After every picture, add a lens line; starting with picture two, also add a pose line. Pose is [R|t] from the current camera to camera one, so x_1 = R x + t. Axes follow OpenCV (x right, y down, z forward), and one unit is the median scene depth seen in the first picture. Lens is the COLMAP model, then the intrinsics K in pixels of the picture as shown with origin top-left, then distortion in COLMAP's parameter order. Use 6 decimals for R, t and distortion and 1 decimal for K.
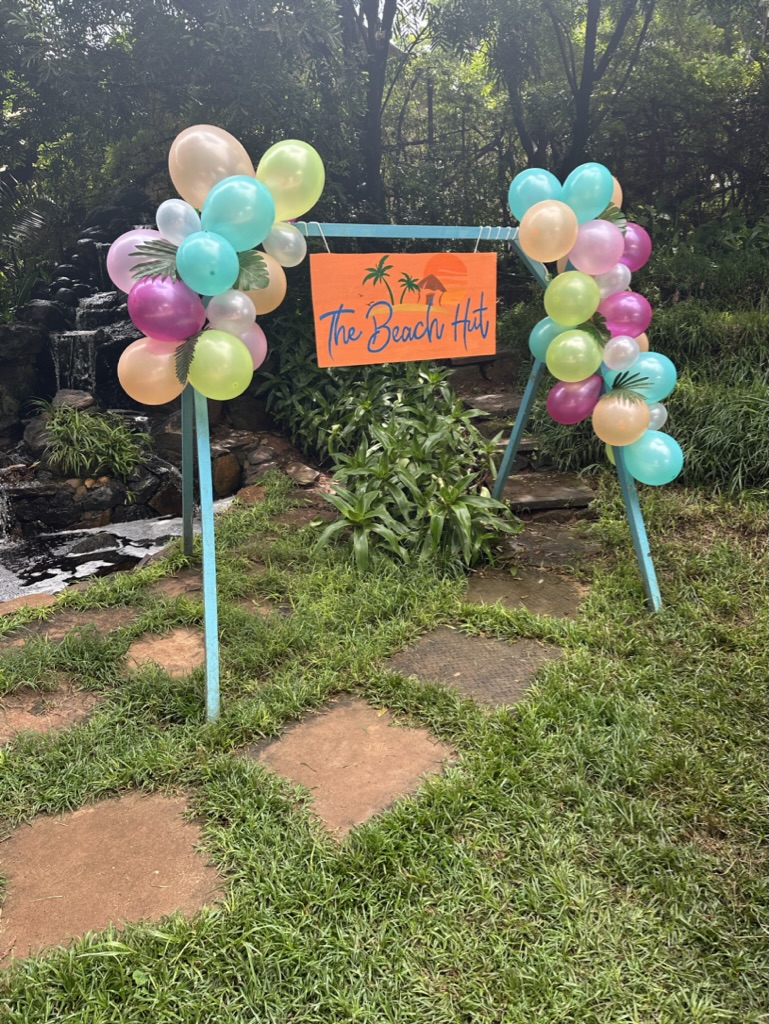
lens RADIAL K [[689.2, 0, 385.6], [0, 689.2, 509.0], [0, 0, 1]] dist [0.018848, -0.045216]
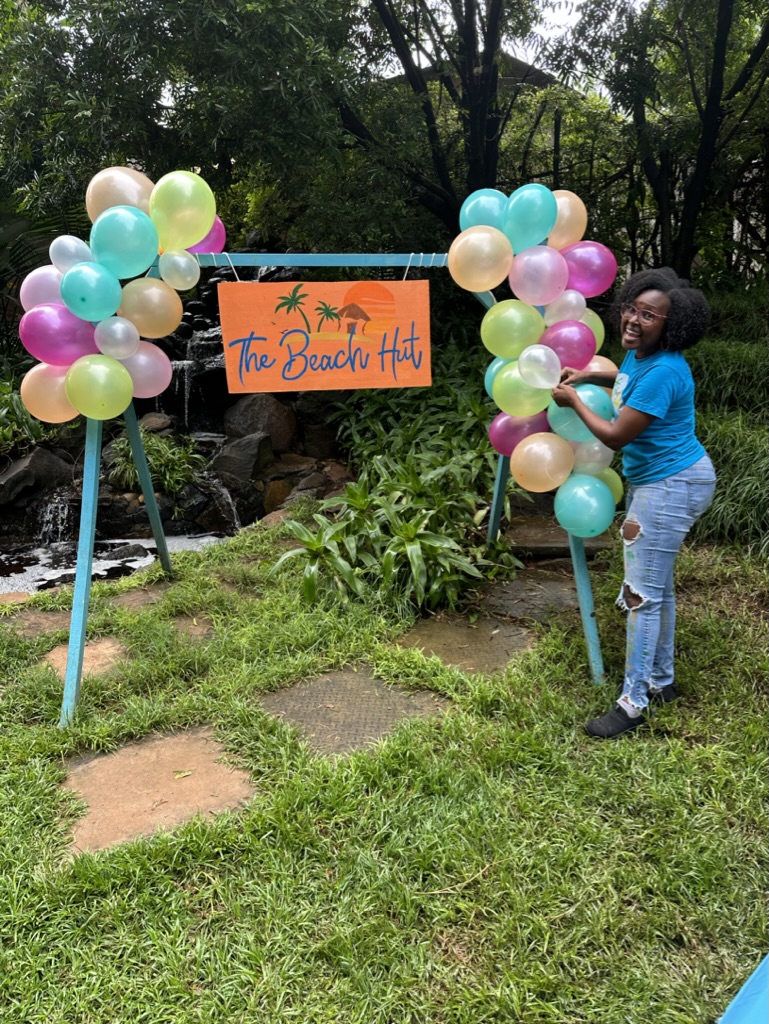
lens RADIAL K [[689.2, 0, 390.1], [0, 689.2, 516.4], [0, 0, 1]] dist [0.018848, -0.045216]
pose [[0.966002, 0.070376, -0.248771, 0.371882], [-0.080059, 0.996368, -0.029011, -0.013539], [0.245826, 0.047941, 0.968128, 0.078184]]
